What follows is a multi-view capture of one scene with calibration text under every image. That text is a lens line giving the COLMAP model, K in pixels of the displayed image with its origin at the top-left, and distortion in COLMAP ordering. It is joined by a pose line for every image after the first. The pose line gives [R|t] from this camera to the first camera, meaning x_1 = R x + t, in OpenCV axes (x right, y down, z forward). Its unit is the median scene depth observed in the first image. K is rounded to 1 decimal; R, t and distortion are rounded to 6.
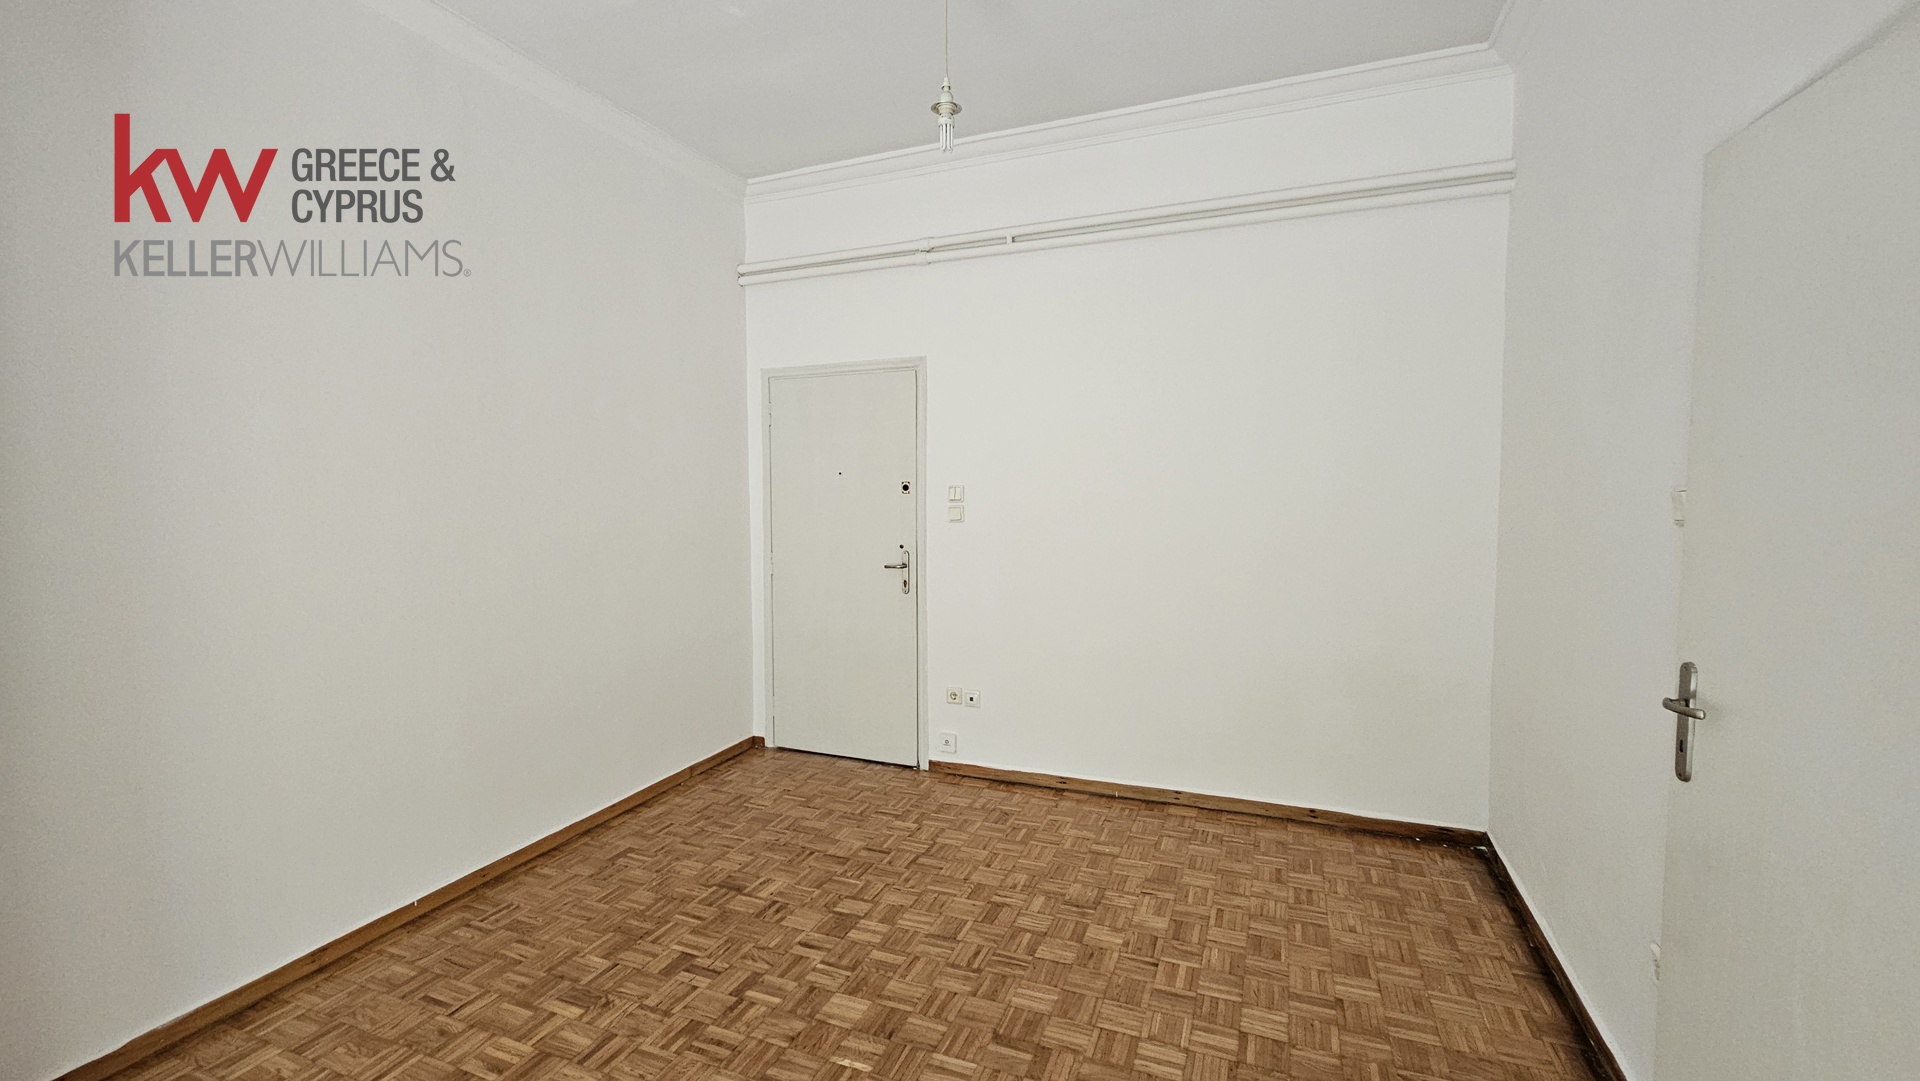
lens RADIAL K [[788.2, 0, 960.3], [0, 788.2, 538.0], [0, 0, 1]] dist [0.002483, -0.001048]
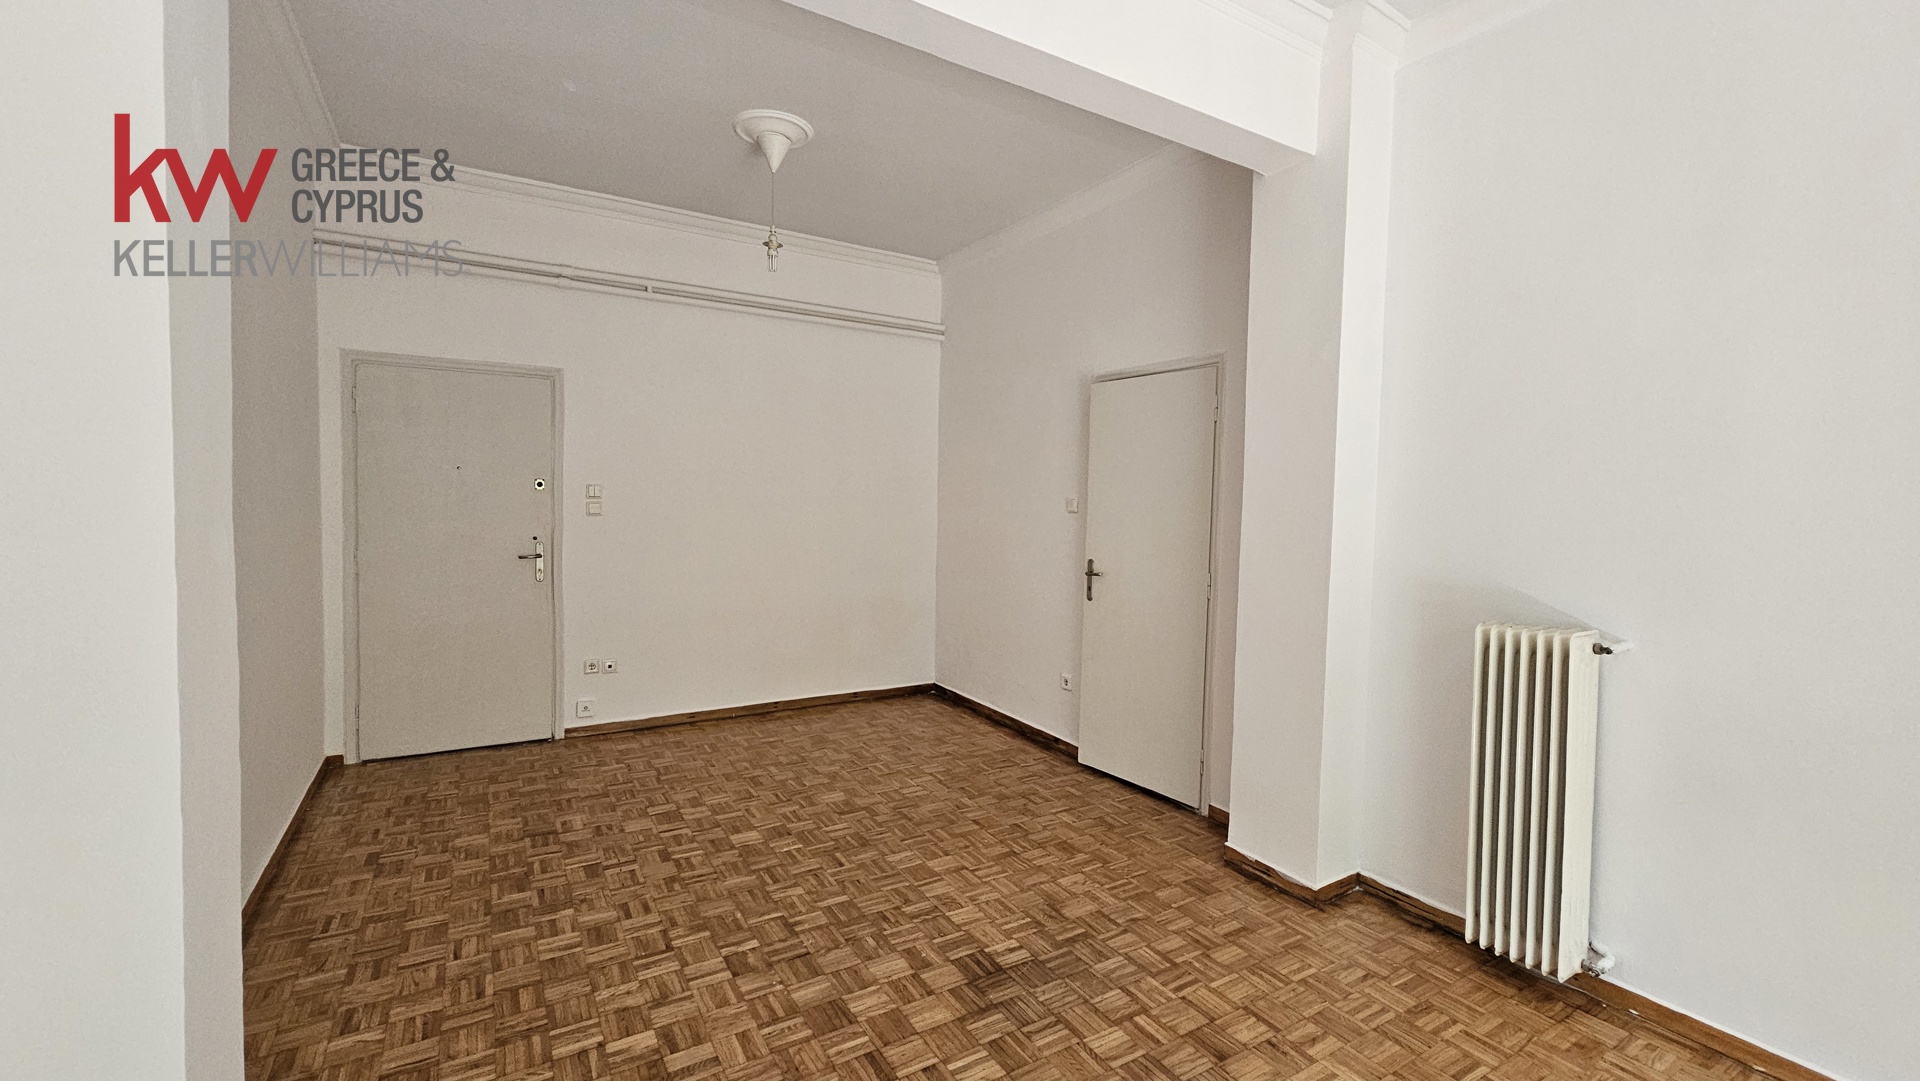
lens RADIAL K [[788.2, 0, 963.2], [0, 788.2, 534.1], [0, 0, 1]] dist [0.002483, -0.001048]
pose [[0.595189, -0.017089, 0.803404, -0.840927], [0.024644, 0.999692, 0.003006, 0.022486], [-0.803208, 0.018010, 0.595426, -0.174439]]
